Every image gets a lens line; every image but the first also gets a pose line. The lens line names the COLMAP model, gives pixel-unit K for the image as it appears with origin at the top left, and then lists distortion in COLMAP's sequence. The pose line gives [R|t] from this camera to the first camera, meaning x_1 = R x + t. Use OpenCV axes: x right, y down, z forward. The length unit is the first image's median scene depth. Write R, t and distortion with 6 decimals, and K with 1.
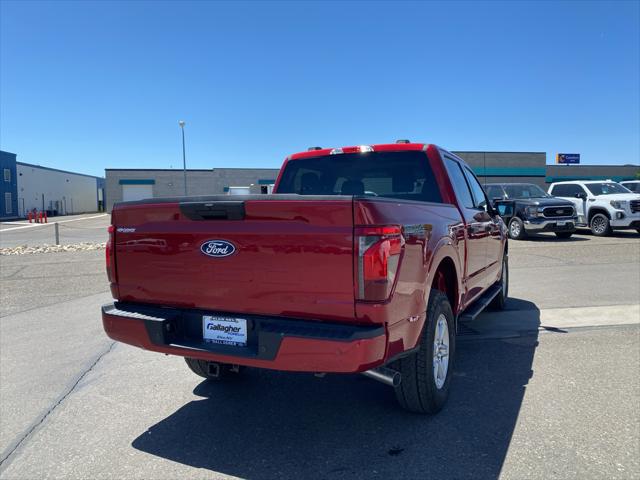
lens RADIAL K [[490.5, 0, 321.9], [0, 490.5, 238.8], [0, 0, 1]] dist [0.016207, -0.007905]
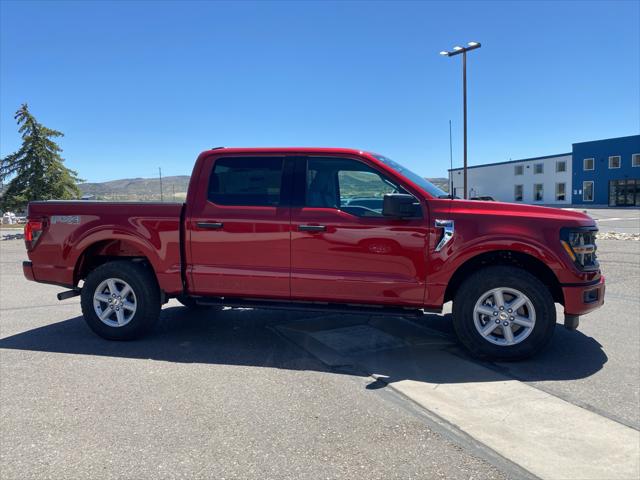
lens RADIAL K [[487.2, 0, 318.9], [0, 487.2, 242.7], [0, 0, 1]] dist [0.044237, -0.061610]
pose [[0.238555, 0.085368, -0.967370, 1.362901], [-0.047952, 0.995949, 0.076065, -0.071408], [0.969944, 0.028242, 0.241682, 0.932800]]
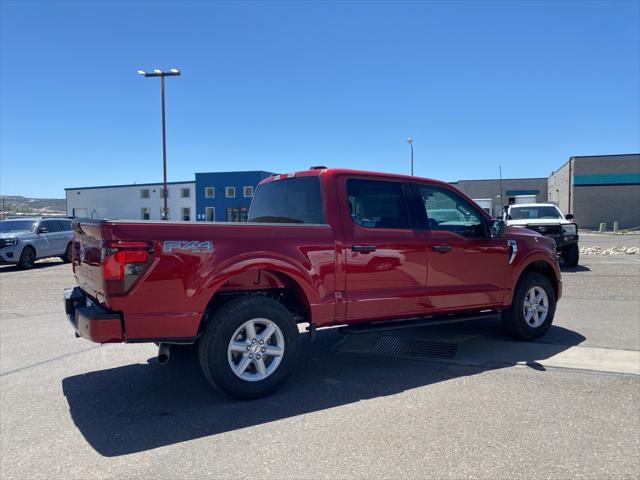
lens RADIAL K [[487.2, 0, 318.9], [0, 487.2, 242.7], [0, 0, 1]] dist [0.044237, -0.061610]
pose [[0.861575, 0.031862, -0.506629, 0.719250], [-0.040613, 0.999156, -0.006229, -0.019796], [0.506003, 0.025942, 0.862141, 0.045749]]
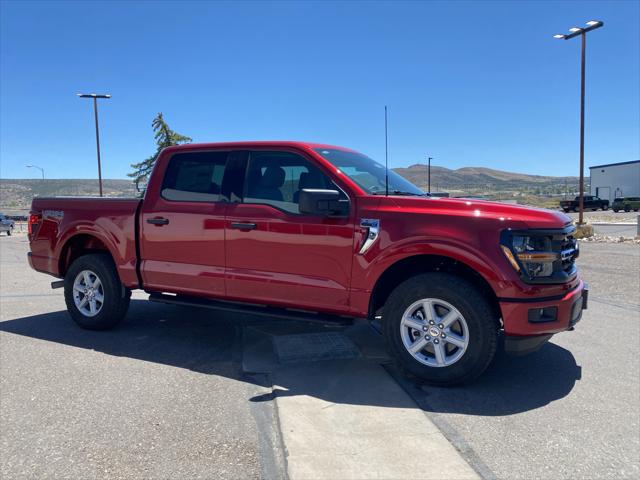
lens RADIAL K [[490.5, 0, 321.9], [0, 490.5, 238.8], [0, 0, 1]] dist [0.016207, -0.007905]
pose [[-0.018252, 0.079586, -0.996661, 1.342443], [-0.052833, 0.995358, 0.080449, -0.083753], [0.998437, 0.054125, -0.013962, 1.326411]]
